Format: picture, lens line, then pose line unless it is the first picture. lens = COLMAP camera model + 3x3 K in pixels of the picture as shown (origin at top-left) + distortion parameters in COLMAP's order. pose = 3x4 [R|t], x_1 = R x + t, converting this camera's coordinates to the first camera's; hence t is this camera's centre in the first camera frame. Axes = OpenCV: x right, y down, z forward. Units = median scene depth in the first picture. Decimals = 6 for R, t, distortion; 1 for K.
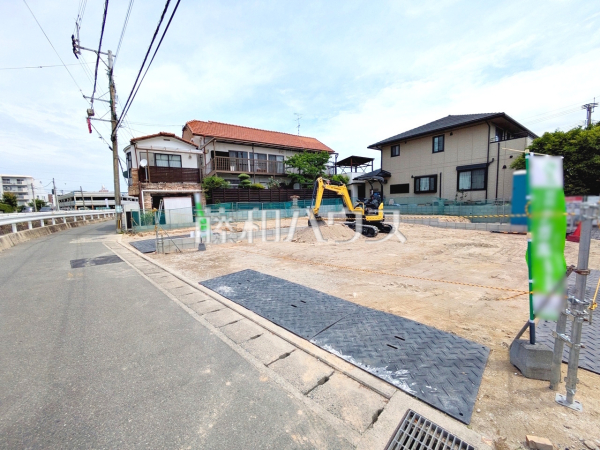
lens RADIAL K [[239.0, 0, 299.0], [0, 239.0, 224.2], [0, 0, 1]] dist [0.000573, 0.000849]
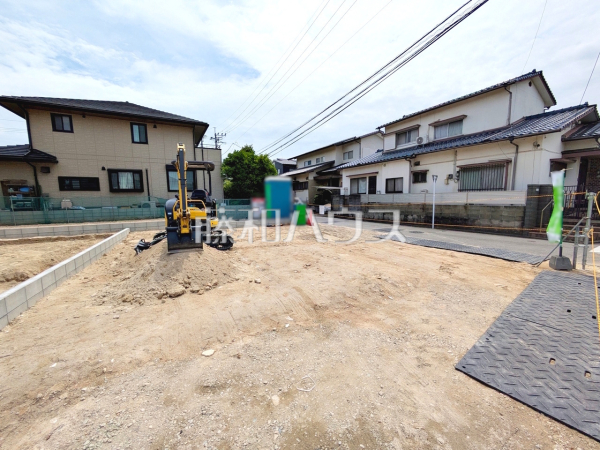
lens RADIAL K [[239.0, 0, 299.0], [0, 239.0, 224.2], [0, 0, 1]] dist [0.000573, 0.000849]
pose [[0.130337, -0.084193, 0.987889, -0.175204], [0.100468, 0.992381, 0.071320, -0.025093], [-0.986366, 0.089956, 0.137803, 0.342534]]
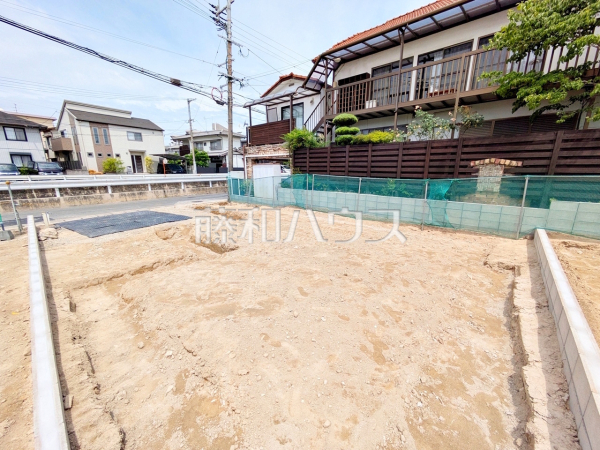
lens RADIAL K [[239.0, 0, 299.0], [0, 239.0, 224.2], [0, 0, 1]] dist [0.000573, 0.000849]
pose [[0.235484, 0.248299, -0.939625, 0.227904], [-0.097327, 0.967978, 0.231399, -0.090497], [0.966993, 0.036960, 0.252110, 0.732342]]
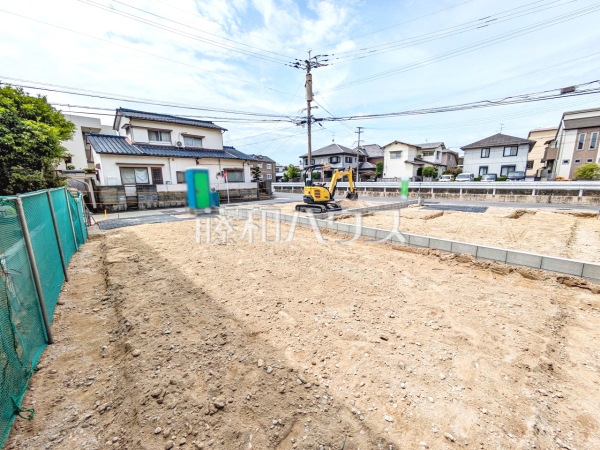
lens RADIAL K [[239.0, 0, 299.0], [0, 239.0, 224.2], [0, 0, 1]] dist [0.000573, 0.000849]
pose [[-0.992847, 0.063949, -0.100821, 0.268276], [0.034334, 0.961716, 0.271889, -0.127429], [0.114348, 0.266483, -0.957032, 1.174563]]
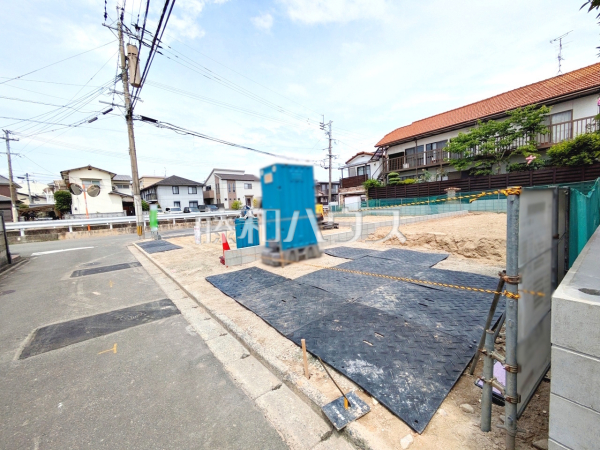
lens RADIAL K [[239.0, 0, 299.0], [0, 239.0, 224.2], [0, 0, 1]] dist [0.000573, 0.000849]
pose [[0.036522, 0.101007, -0.994215, 0.796542], [-0.038944, 0.994267, 0.099582, -0.060877], [0.998574, 0.035082, 0.040246, 0.487750]]
